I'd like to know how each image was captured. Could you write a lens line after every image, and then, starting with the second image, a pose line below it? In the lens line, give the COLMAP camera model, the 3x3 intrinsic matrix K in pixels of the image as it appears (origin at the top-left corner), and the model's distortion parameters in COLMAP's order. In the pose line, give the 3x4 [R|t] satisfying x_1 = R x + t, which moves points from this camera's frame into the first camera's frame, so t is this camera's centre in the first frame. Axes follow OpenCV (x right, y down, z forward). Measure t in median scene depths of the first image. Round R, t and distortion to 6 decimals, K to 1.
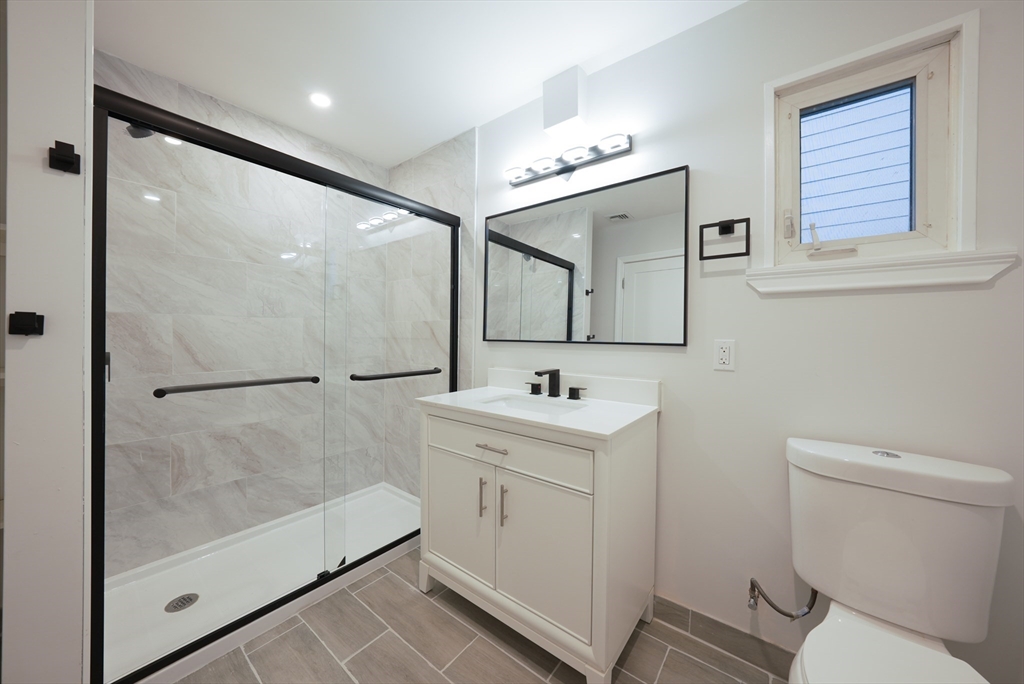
lens RADIAL K [[360.1, 0, 513.6], [0, 360.1, 339.7], [0, 0, 1]] dist [-0.010187, 0.000084]
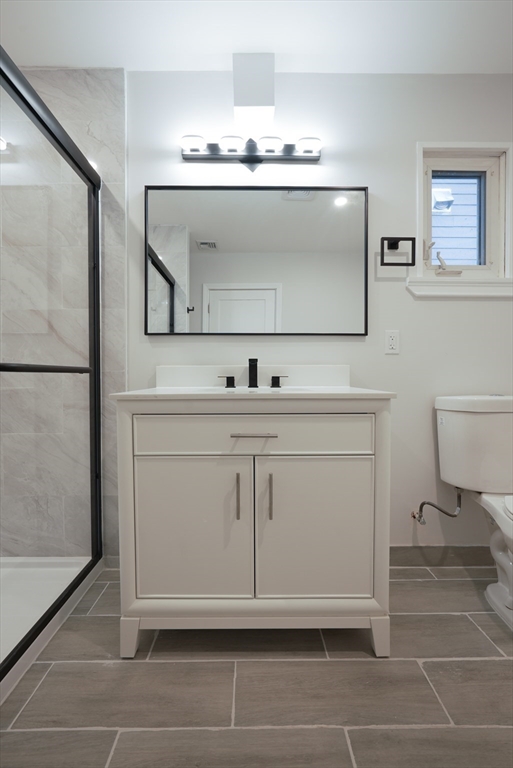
lens RADIAL K [[318.5, 0, 256.5], [0, 318.5, 384.0], [0, 0, 1]] dist [-0.001165, 0.000312]
pose [[0.782529, -0.024688, 0.622124, -0.407899], [0.017149, 0.999689, 0.018100, 0.128605], [-0.622378, -0.003495, 0.782709, 0.308638]]
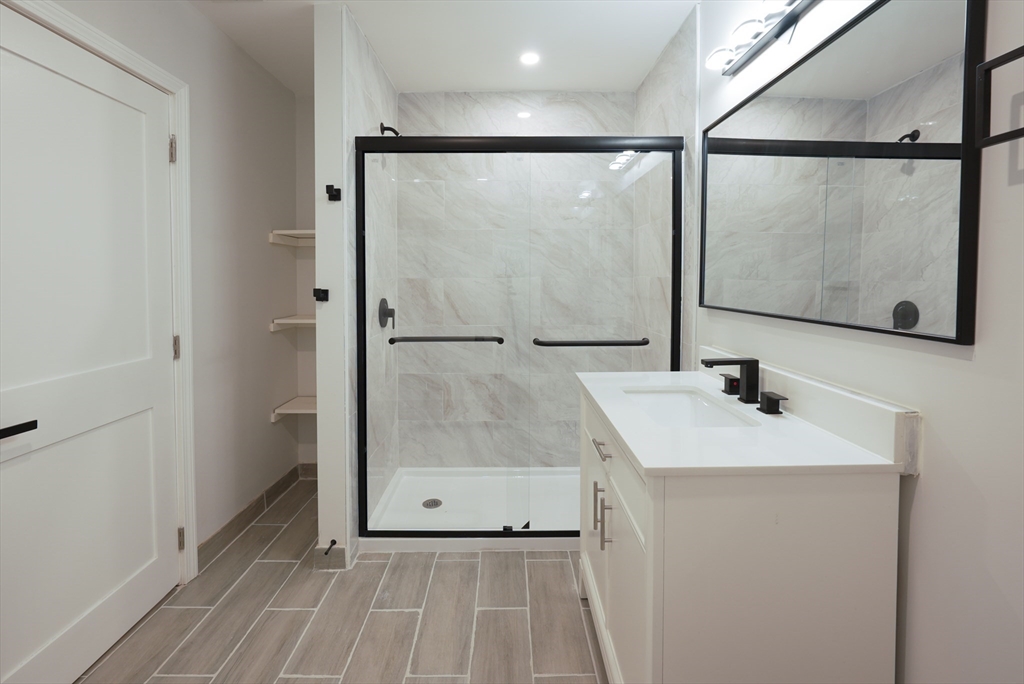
lens RADIAL K [[465.3, 0, 509.1], [0, 465.3, 294.0], [0, 0, 1]] dist [-0.001885, 0.000153]
pose [[0.615675, 0.014762, -0.787862, 0.482785], [-0.000226, 0.999828, 0.018556, -0.045647], [0.788000, -0.011247, 0.615572, 0.165066]]
